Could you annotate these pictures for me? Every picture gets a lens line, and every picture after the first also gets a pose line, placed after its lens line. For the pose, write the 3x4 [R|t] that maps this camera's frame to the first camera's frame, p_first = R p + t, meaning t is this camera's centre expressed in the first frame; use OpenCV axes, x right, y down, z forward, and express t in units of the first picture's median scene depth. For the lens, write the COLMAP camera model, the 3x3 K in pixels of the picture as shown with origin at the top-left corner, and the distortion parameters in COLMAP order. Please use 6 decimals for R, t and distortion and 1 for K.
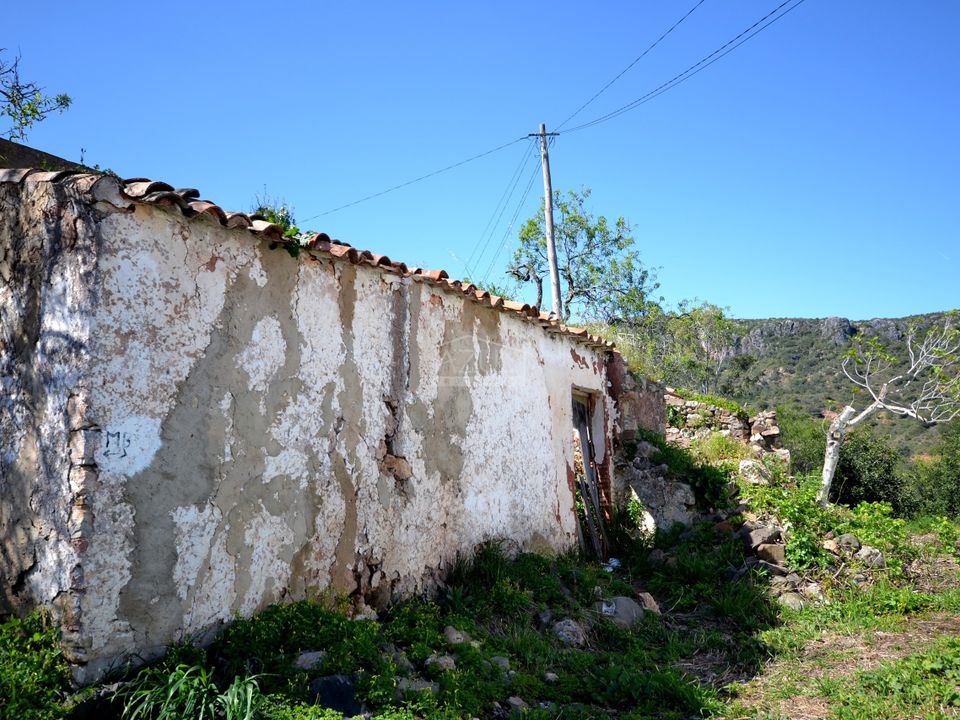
lens RADIAL K [[783.8, 0, 480.0], [0, 783.8, 360.0], [0, 0, 1]] dist [-0.002045, -0.000142]
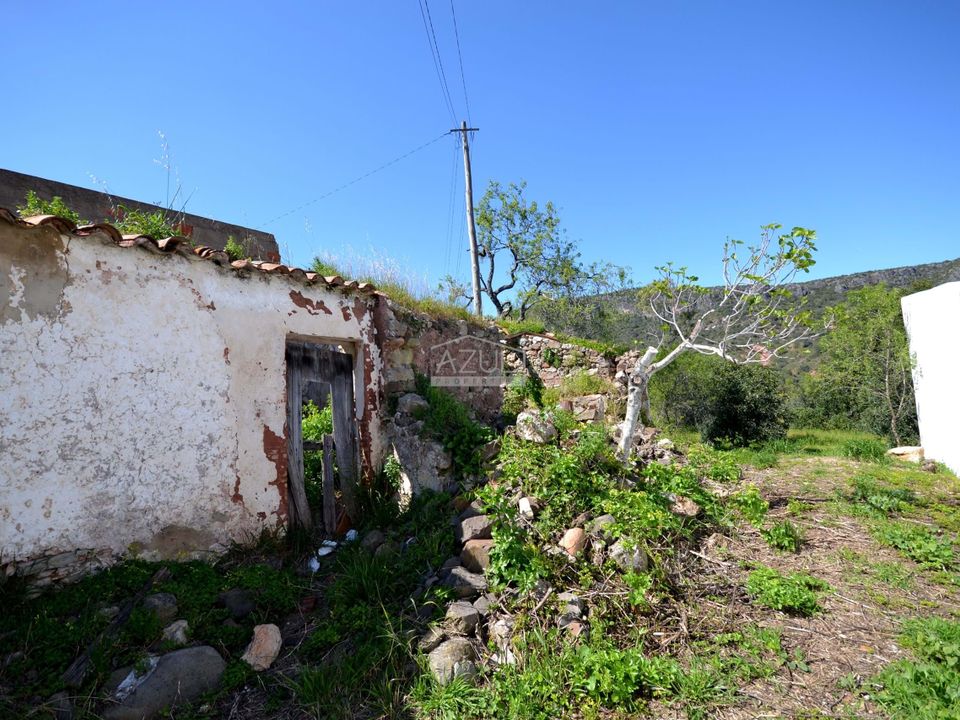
lens RADIAL K [[475.0, 0, 480.0], [0, 475.0, 360.0], [0, 0, 1]] dist [-0.003449, -0.000202]
pose [[0.993738, -0.029110, -0.107880, 0.350445], [0.037837, 0.996096, 0.079751, 0.025126], [0.105137, -0.083333, 0.990960, 0.474343]]
